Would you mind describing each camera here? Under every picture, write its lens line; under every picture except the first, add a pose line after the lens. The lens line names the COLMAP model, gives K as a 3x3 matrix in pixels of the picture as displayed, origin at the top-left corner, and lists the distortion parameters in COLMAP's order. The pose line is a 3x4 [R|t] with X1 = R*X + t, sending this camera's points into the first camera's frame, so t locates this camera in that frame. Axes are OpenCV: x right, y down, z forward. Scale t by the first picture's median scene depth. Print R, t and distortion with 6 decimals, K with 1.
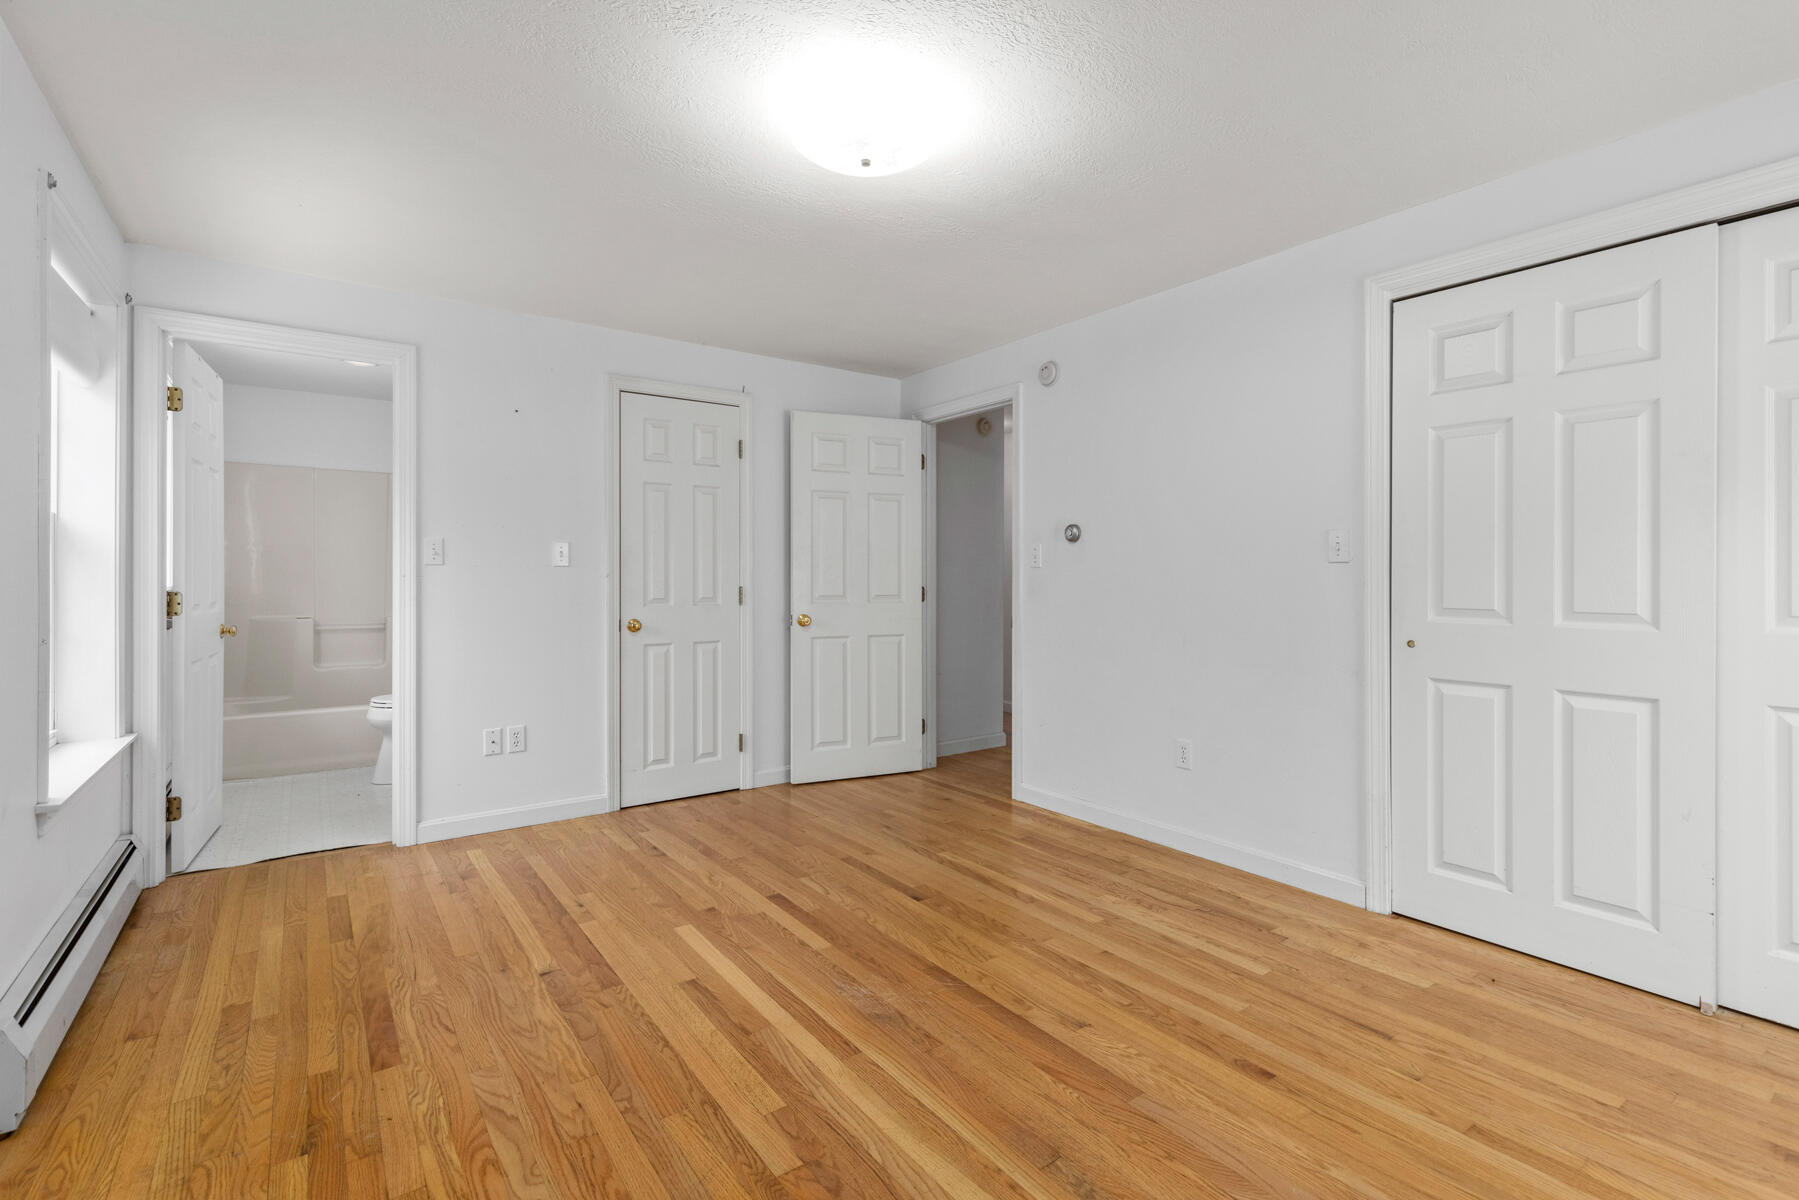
lens RADIAL K [[818.9, 0, 903.8], [0, 818.9, 587.0], [0, 0, 1]] dist [-0.000364, -0.000540]
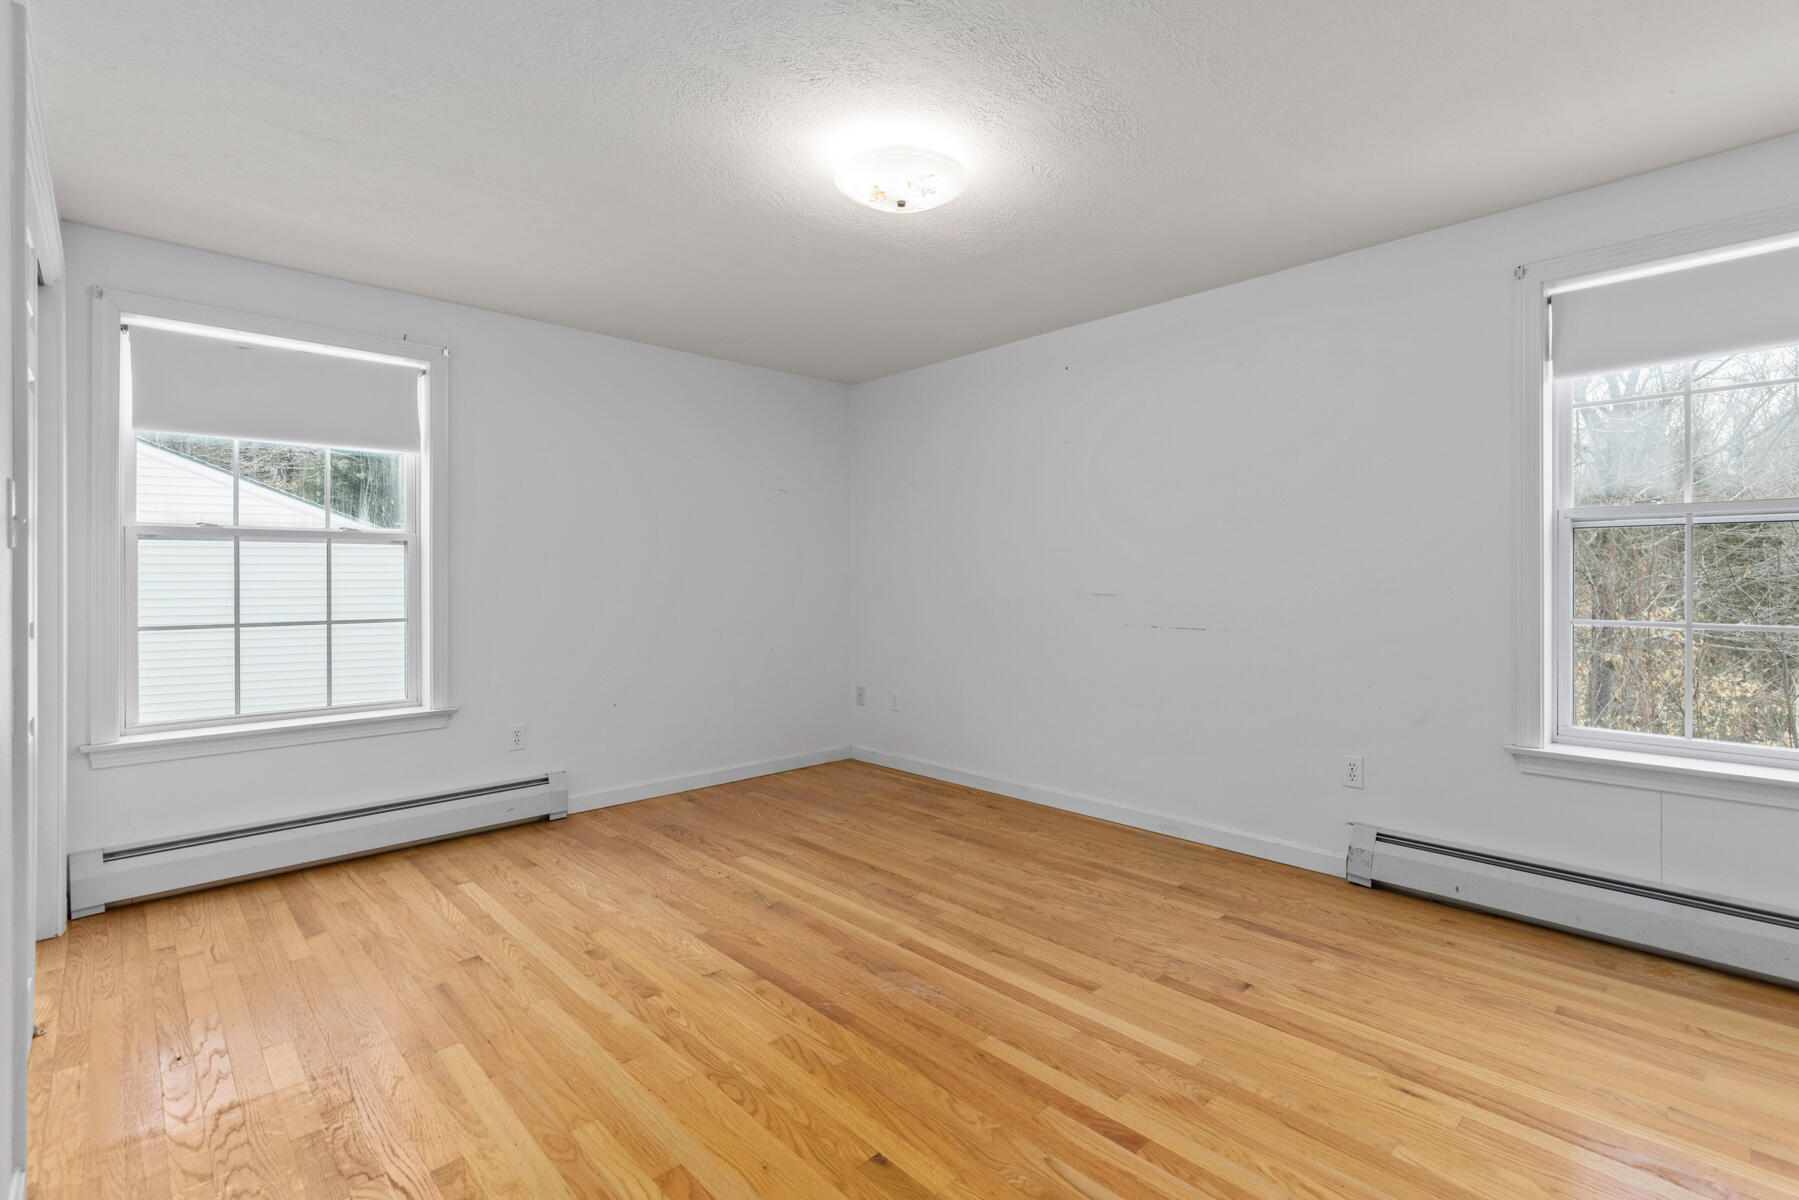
lens RADIAL K [[818.9, 0, 899.6], [0, 818.9, 587.8], [0, 0, 1]] dist [-0.000364, -0.000540]
pose [[-0.992121, 0.006575, -0.125110, 0.086181], [0.004306, 0.999821, 0.018397, -0.015216], [0.125208, 0.017713, -0.991972, 1.903802]]
